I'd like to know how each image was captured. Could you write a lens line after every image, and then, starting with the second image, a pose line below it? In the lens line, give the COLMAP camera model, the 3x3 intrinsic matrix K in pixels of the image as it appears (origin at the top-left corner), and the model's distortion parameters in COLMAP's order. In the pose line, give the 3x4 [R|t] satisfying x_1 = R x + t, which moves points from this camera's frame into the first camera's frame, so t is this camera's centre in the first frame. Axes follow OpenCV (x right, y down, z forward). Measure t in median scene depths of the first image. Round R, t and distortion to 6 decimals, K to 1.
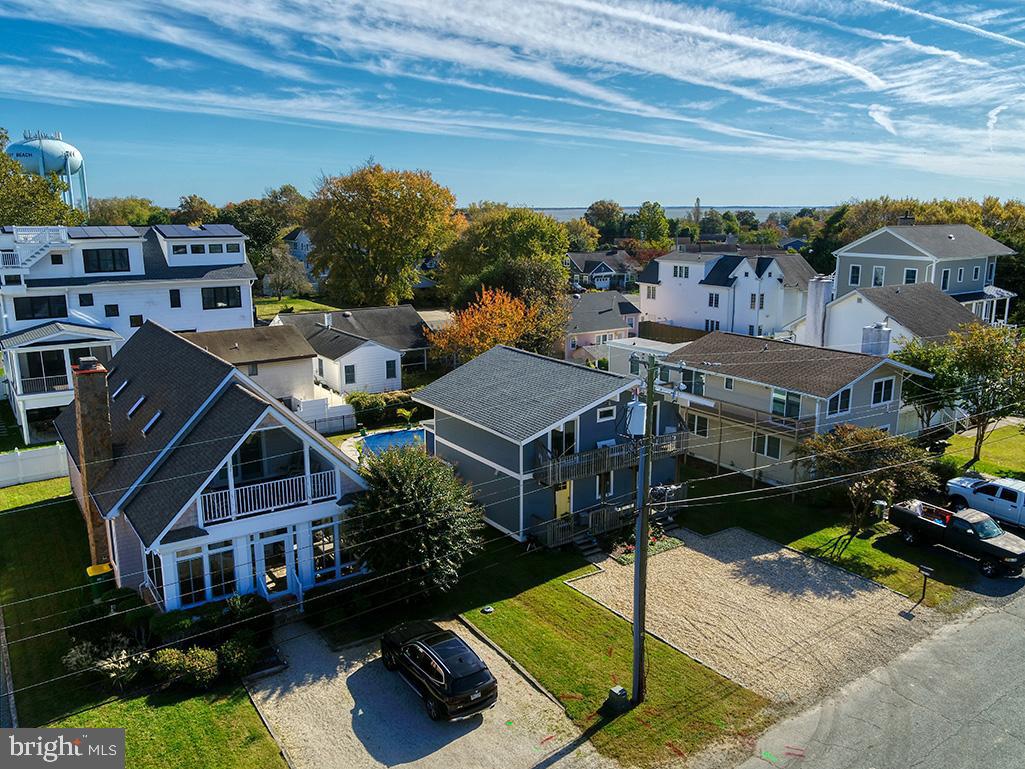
lens RADIAL K [[803.3, 0, 527.0], [0, 803.3, 373.5], [0, 0, 1]] dist [0.004567, -0.009120]
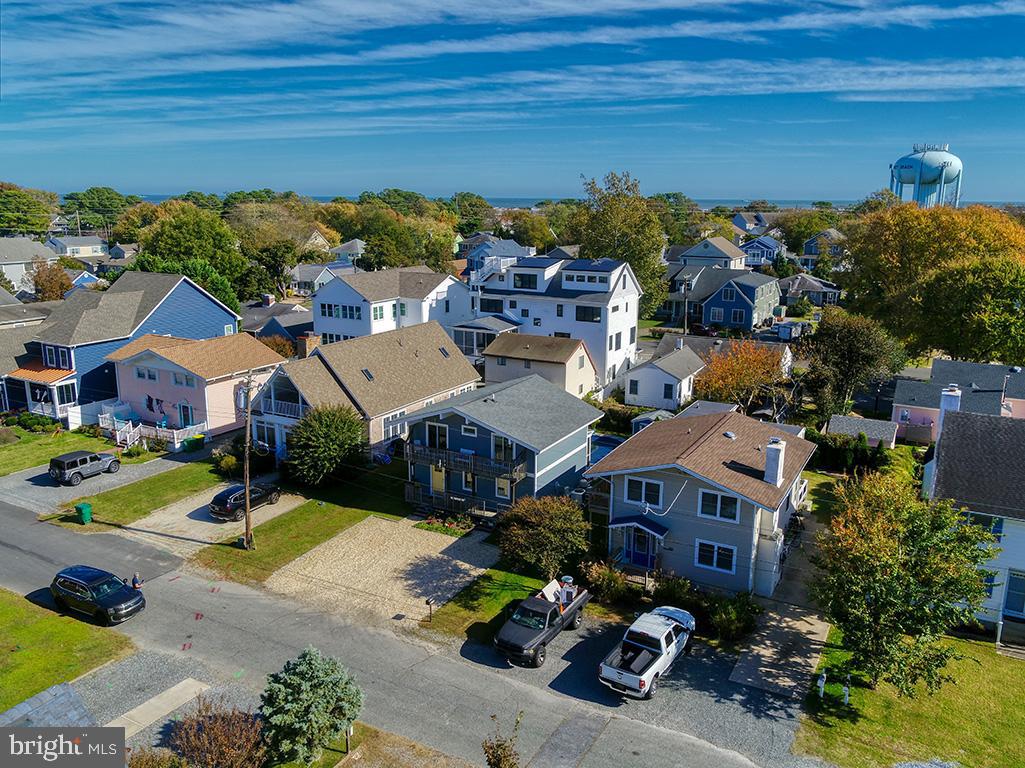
lens RADIAL K [[803.3, 0, 518.3], [0, 803.3, 381.3], [0, 0, 1]] dist [0.004567, -0.009120]
pose [[0.434556, 0.201059, -0.877916, 0.905061], [-0.187461, 0.973607, 0.130183, -0.155247], [0.880920, 0.108004, 0.460777, 0.293179]]
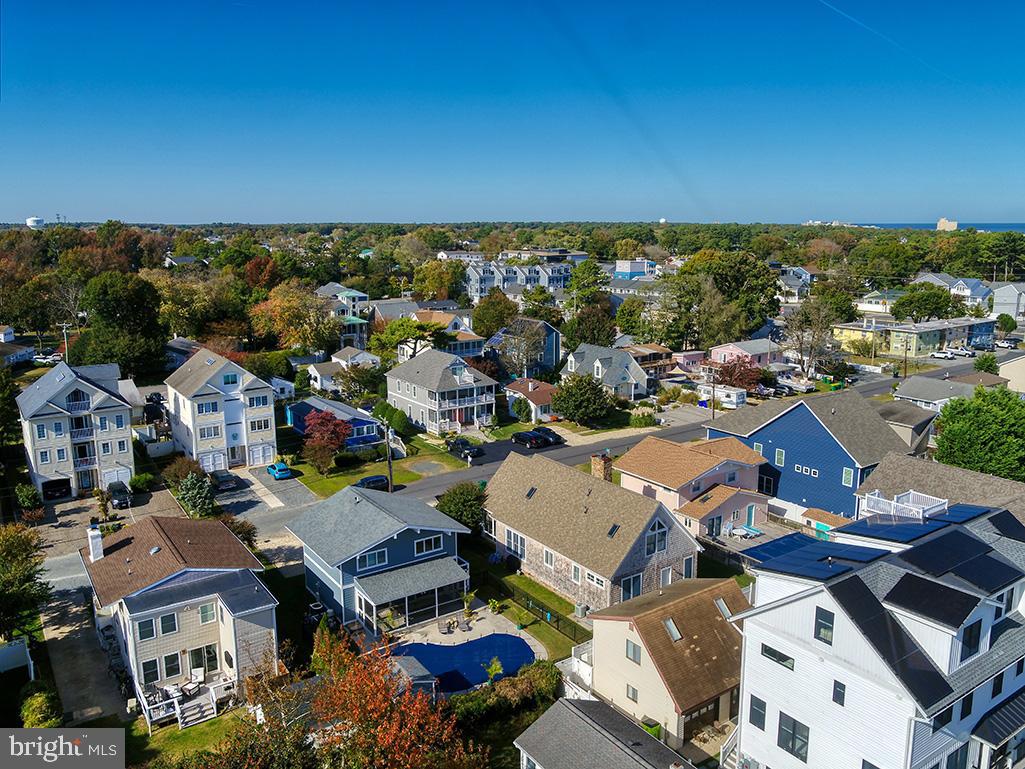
lens RADIAL K [[803.3, 0, 524.7], [0, 803.3, 380.7], [0, 0, 1]] dist [0.004567, -0.009120]
pose [[-0.999994, -0.001864, 0.002954, -0.186329], [-0.000569, 0.921401, 0.388614, -0.629619], [-0.003446, 0.388610, -0.921396, 1.728168]]
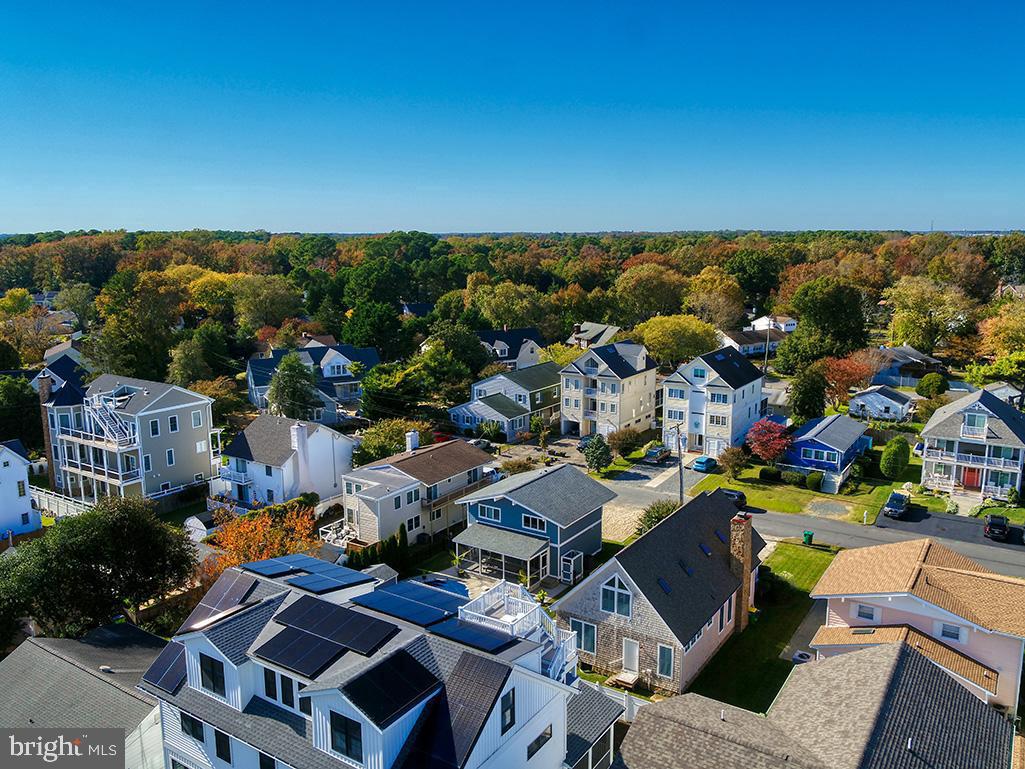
lens RADIAL K [[803.3, 0, 518.0], [0, 803.3, 389.9], [0, 0, 1]] dist [0.004567, -0.009120]
pose [[-0.361649, -0.178823, 0.915004, -1.157592], [0.195585, 0.945042, 0.261997, -0.508245], [-0.911568, 0.273712, -0.306798, 1.125469]]
